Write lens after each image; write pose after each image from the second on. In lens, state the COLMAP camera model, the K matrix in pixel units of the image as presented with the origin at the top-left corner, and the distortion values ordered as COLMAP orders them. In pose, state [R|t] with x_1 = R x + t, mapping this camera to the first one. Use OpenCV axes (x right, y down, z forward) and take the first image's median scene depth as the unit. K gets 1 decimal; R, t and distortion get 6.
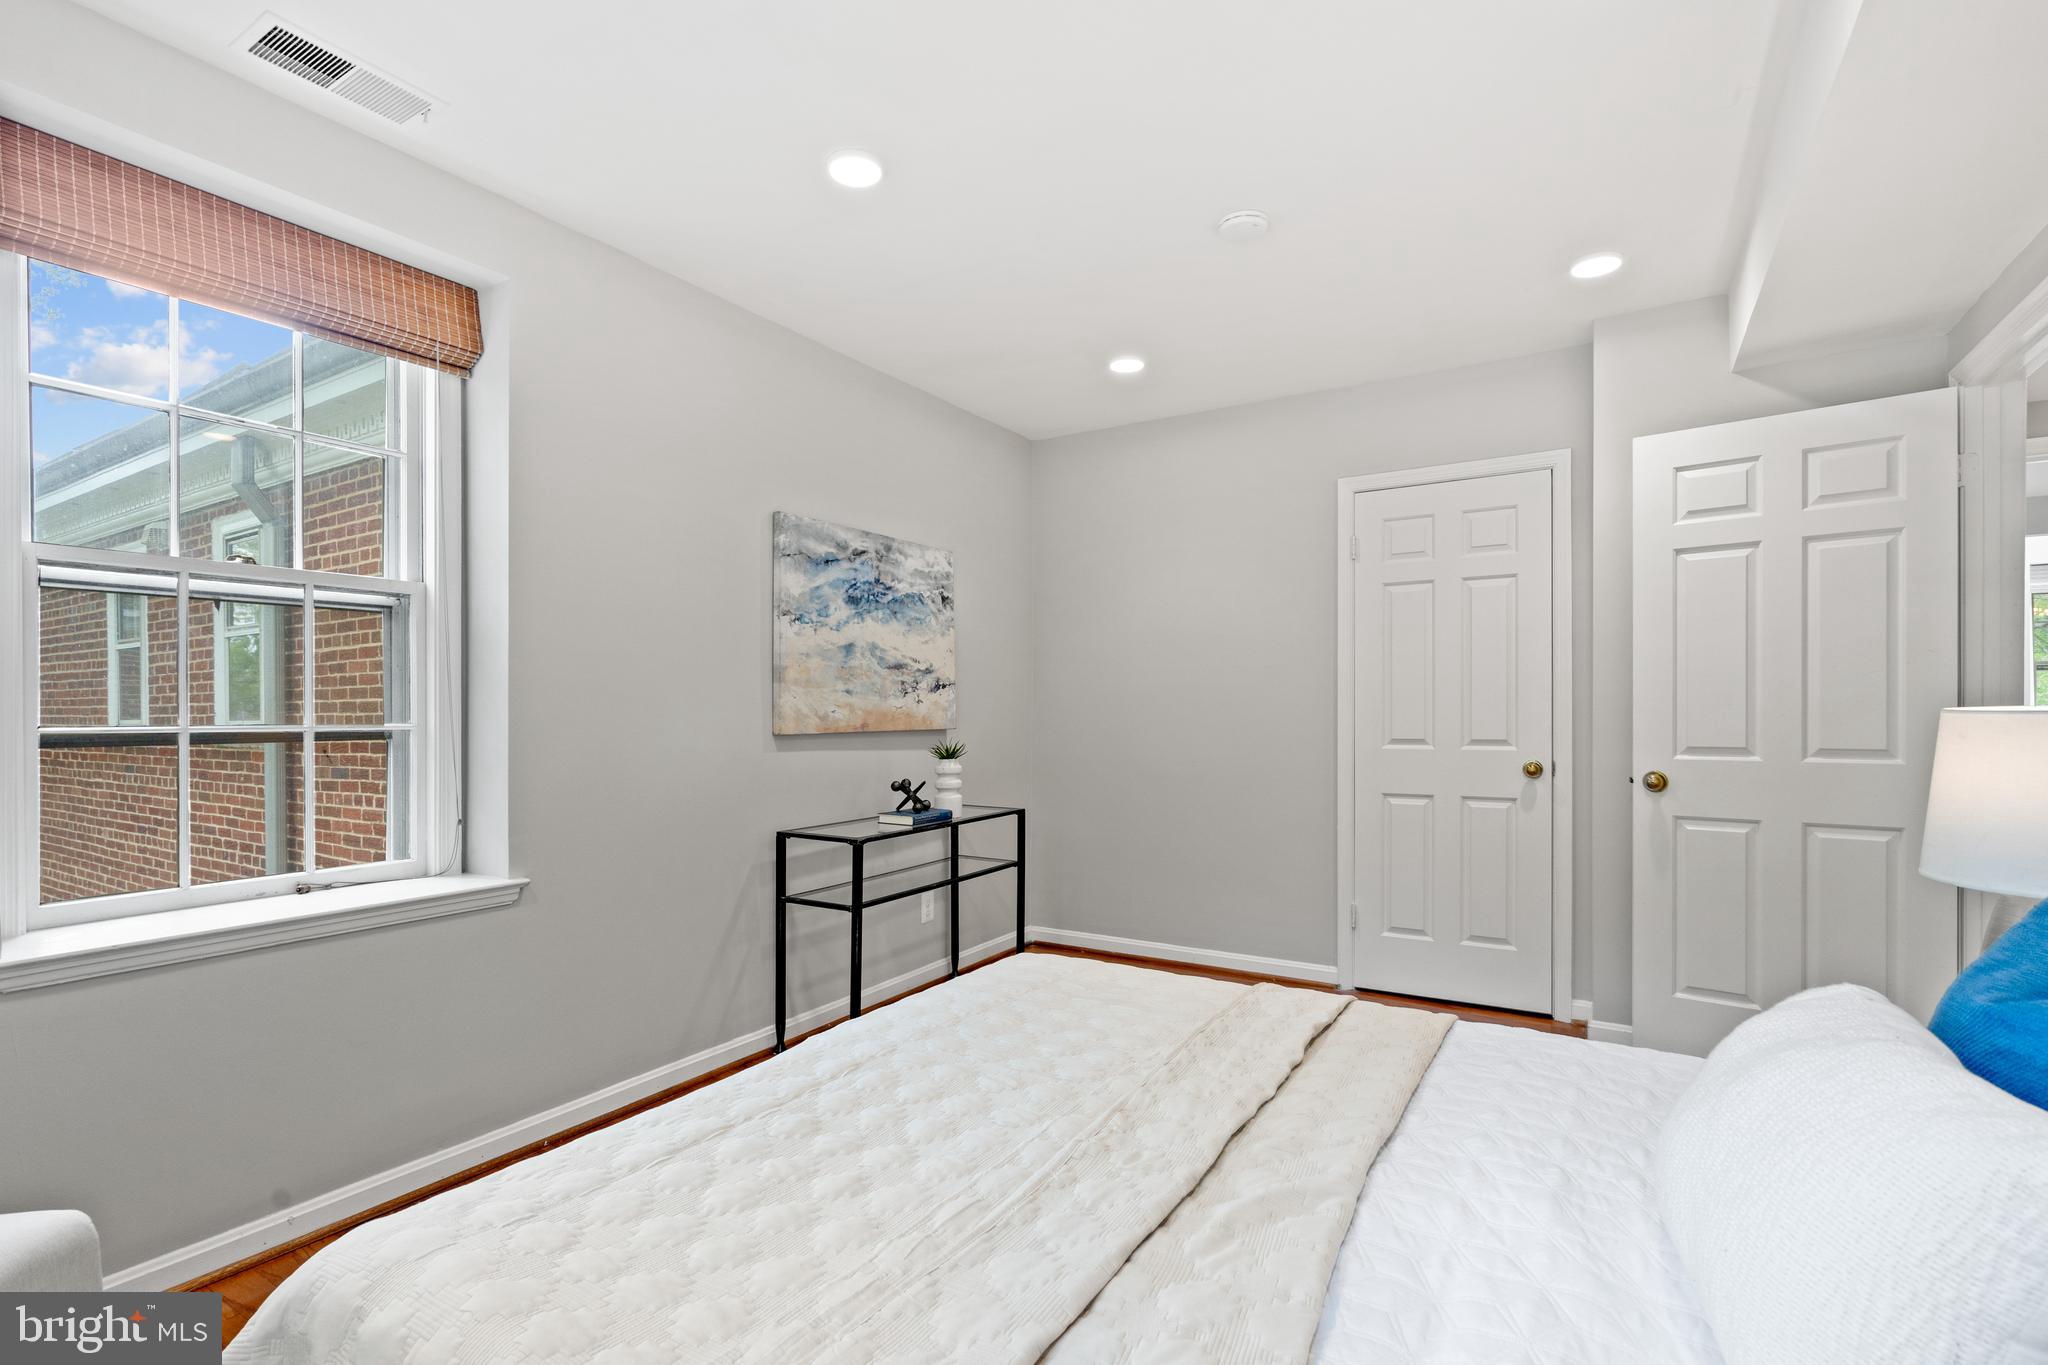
lens RADIAL K [[935.1, 0, 1033.9], [0, 935.1, 712.2], [0, 0, 1]] dist [-0.003417, 0.001361]
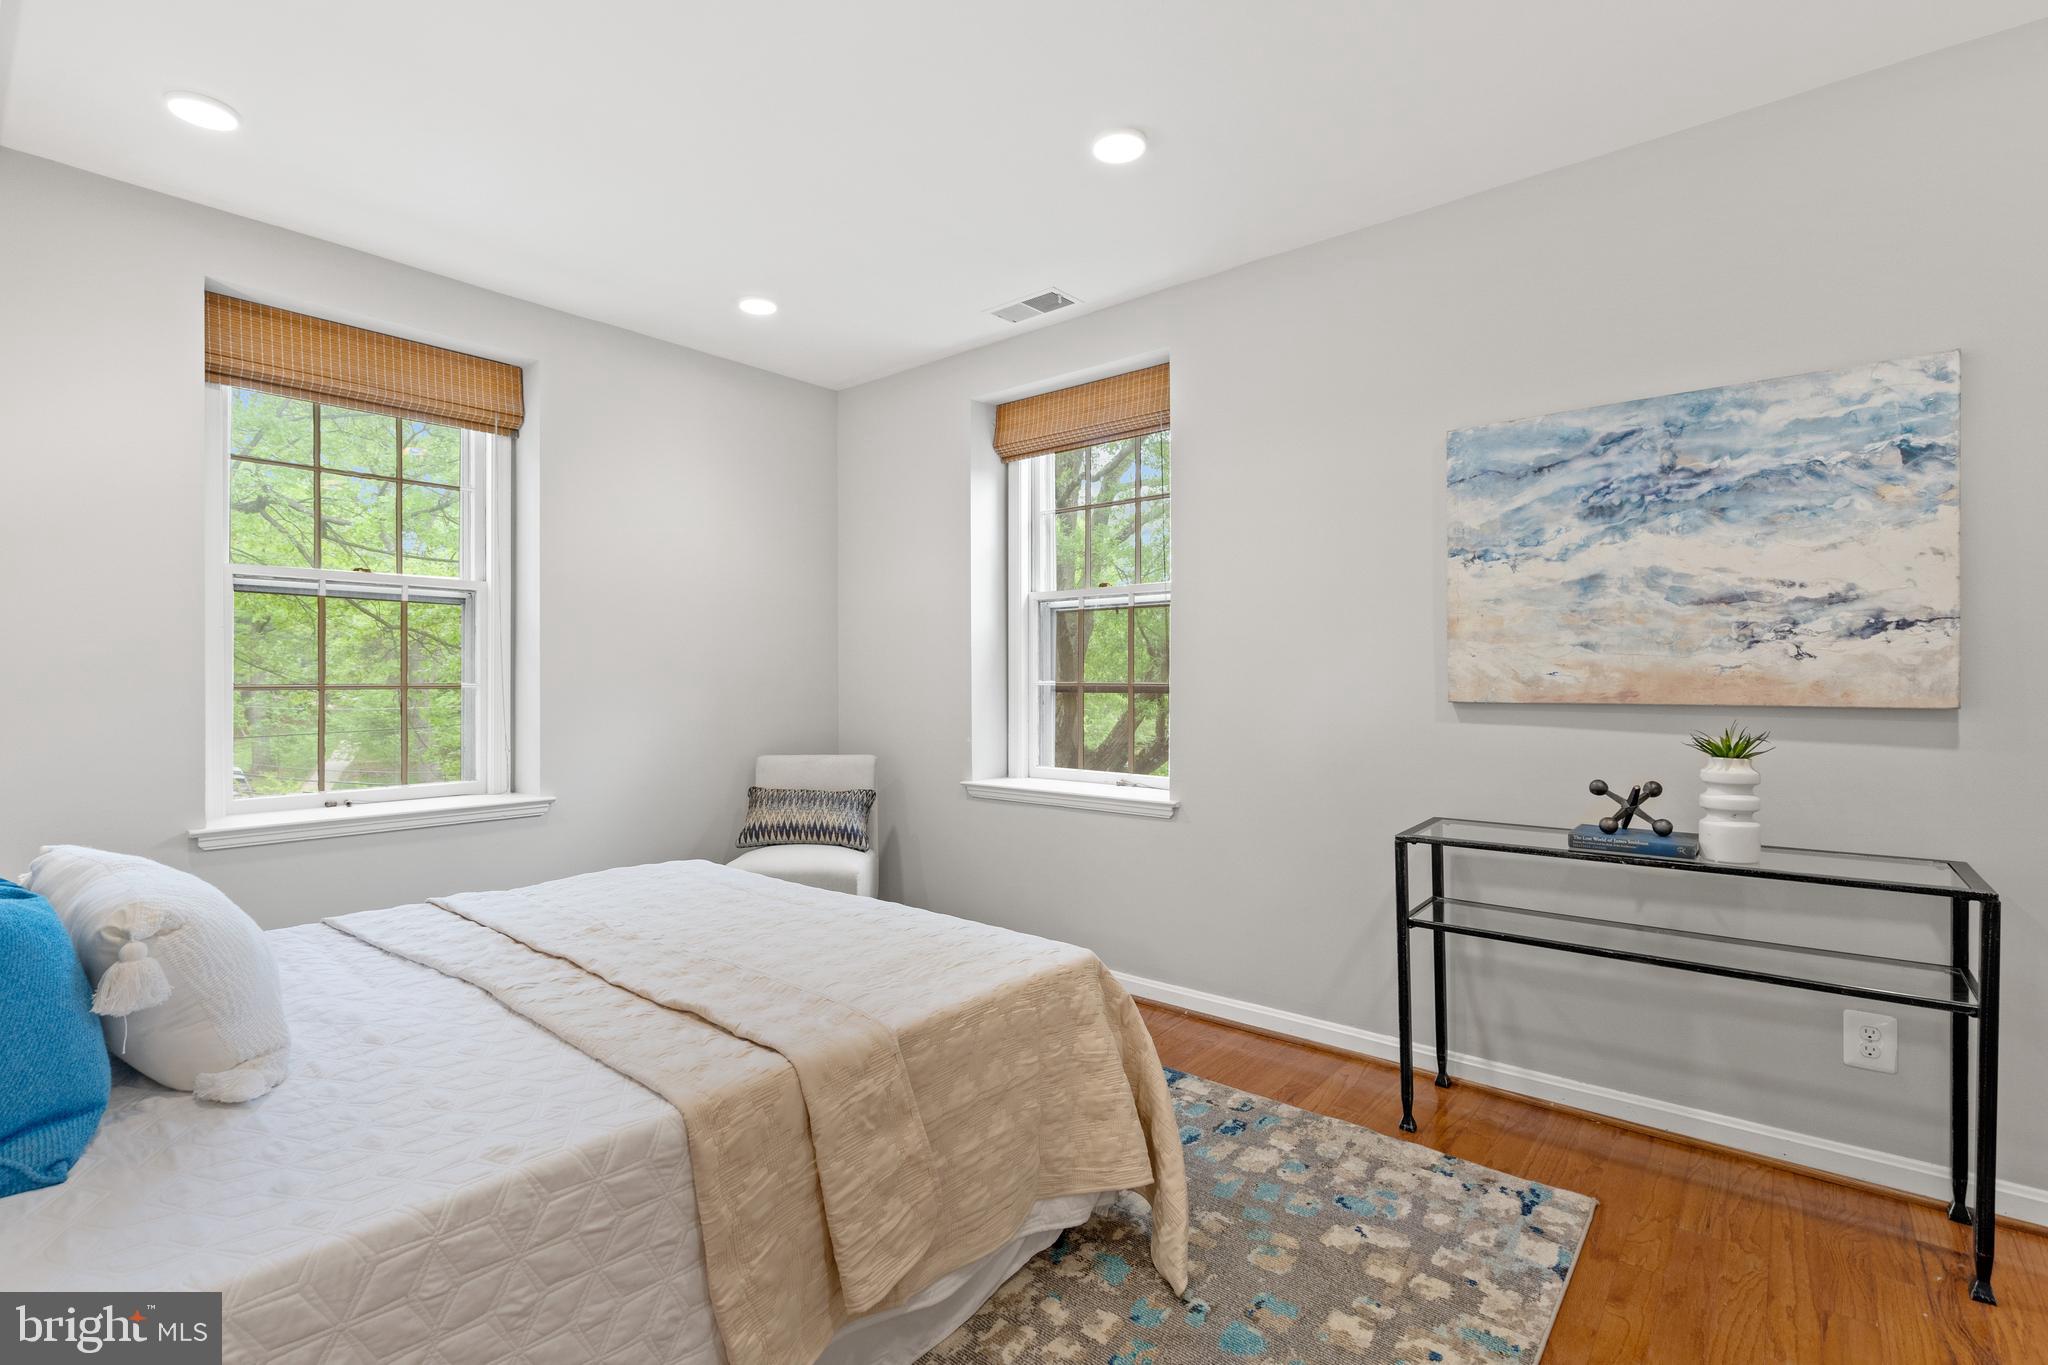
lens RADIAL K [[935.1, 0, 1030.9], [0, 935.1, 677.6], [0, 0, 1]] dist [-0.003417, 0.001361]
pose [[-0.144467, 0.002538, -0.989506, 0.528442], [-0.003123, 0.999991, 0.003021, 0.001434], [0.989505, 0.003526, -0.144457, 0.665672]]
